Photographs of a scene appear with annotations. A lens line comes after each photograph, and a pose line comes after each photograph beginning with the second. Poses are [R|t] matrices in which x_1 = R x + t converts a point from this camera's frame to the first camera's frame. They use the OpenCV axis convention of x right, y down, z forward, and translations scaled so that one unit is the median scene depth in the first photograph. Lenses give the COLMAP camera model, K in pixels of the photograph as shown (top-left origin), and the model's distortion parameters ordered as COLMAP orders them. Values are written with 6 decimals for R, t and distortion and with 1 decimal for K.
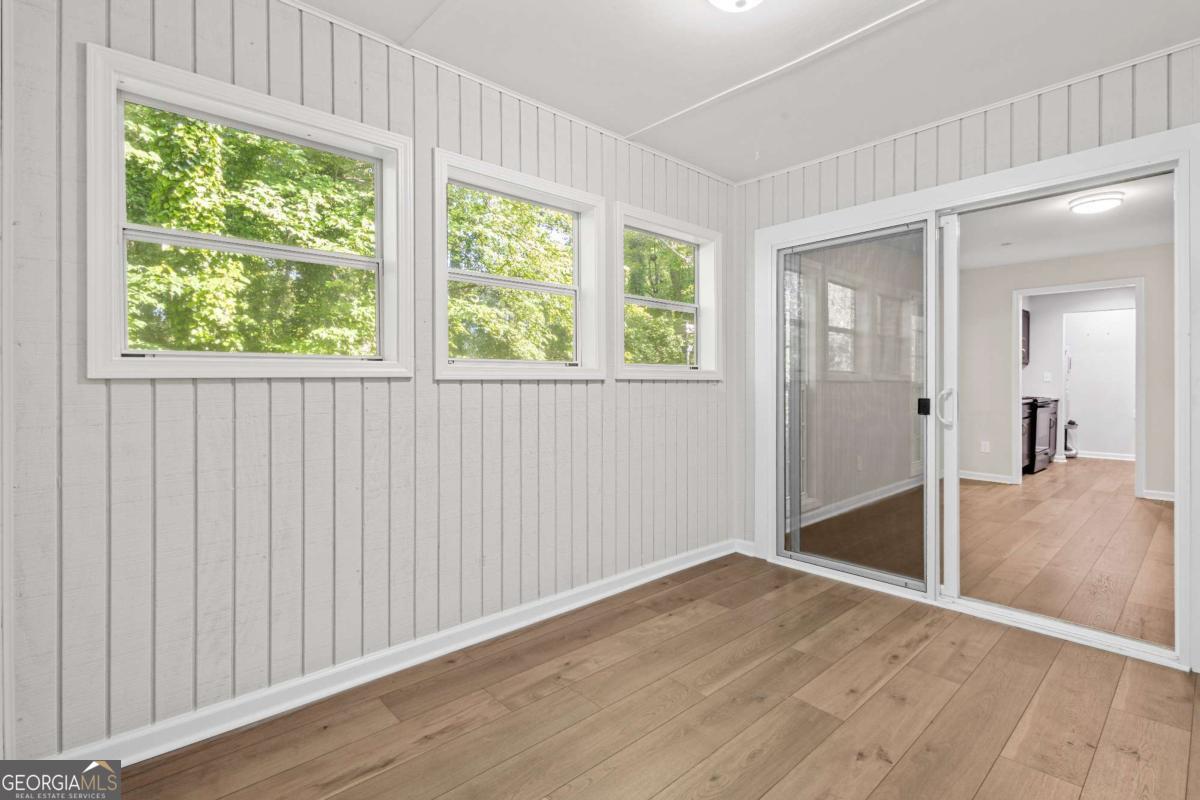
lens RADIAL K [[558.9, 0, 599.4], [0, 558.9, 381.9], [0, 0, 1]] dist [0.000705, -0.002431]
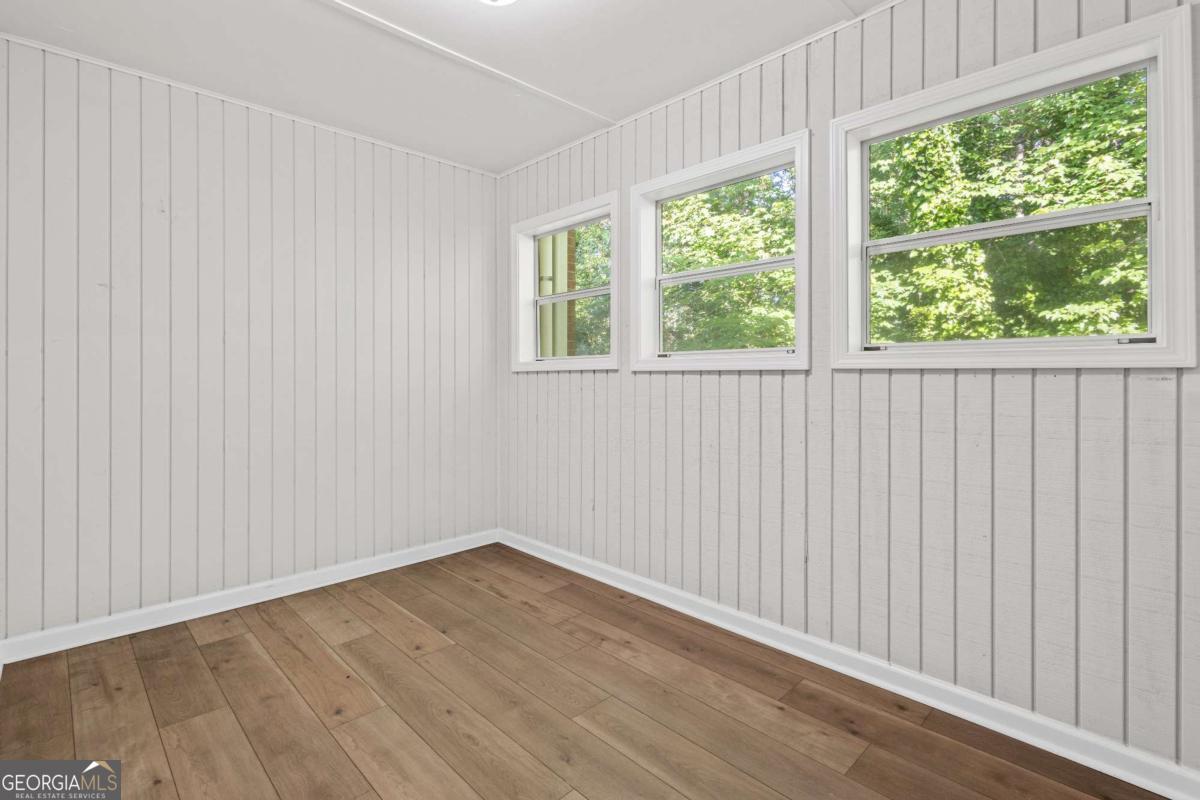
lens RADIAL K [[571.3, 0, 600.6], [0, 571.3, 370.3], [0, 0, 1]] dist [0.001615, 0.000006]
pose [[0.028725, -0.003143, -0.999582, 0.899710], [-0.000803, 0.999995, -0.003167, -0.001103], [0.999587, 0.000893, 0.028723, 0.815884]]
